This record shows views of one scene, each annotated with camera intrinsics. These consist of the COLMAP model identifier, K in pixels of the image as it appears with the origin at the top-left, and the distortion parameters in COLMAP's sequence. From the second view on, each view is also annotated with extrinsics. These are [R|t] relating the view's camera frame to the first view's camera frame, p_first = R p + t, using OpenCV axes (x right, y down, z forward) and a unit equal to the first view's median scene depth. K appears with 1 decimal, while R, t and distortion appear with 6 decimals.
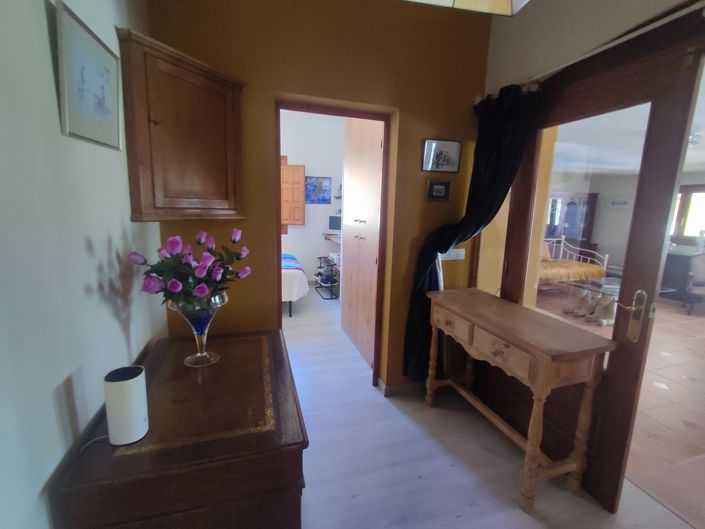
lens RADIAL K [[323.2, 0, 357.5], [0, 323.2, 260.6], [0, 0, 1]] dist [-0.002533, -0.002650]
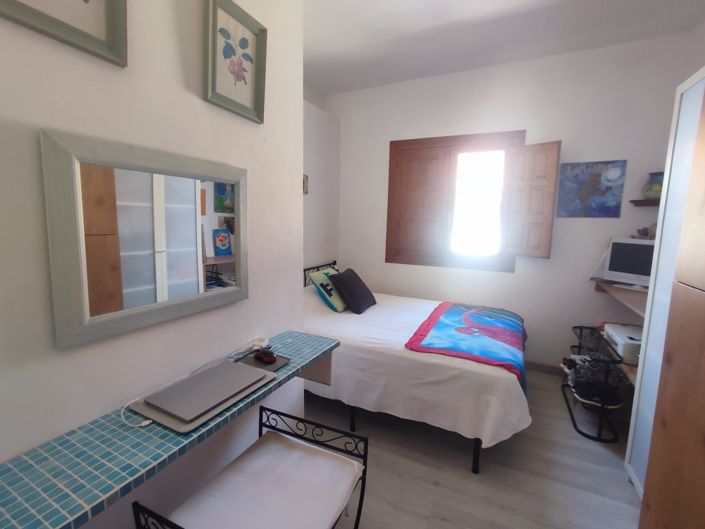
lens RADIAL K [[323.2, 0, 346.9], [0, 323.2, 258.4], [0, 0, 1]] dist [-0.002533, -0.002650]
pose [[0.721115, 0.075745, -0.688662, -0.042225], [-0.119773, 0.992669, -0.016235, -0.061722], [0.682383, 0.094190, 0.724901, 0.405428]]
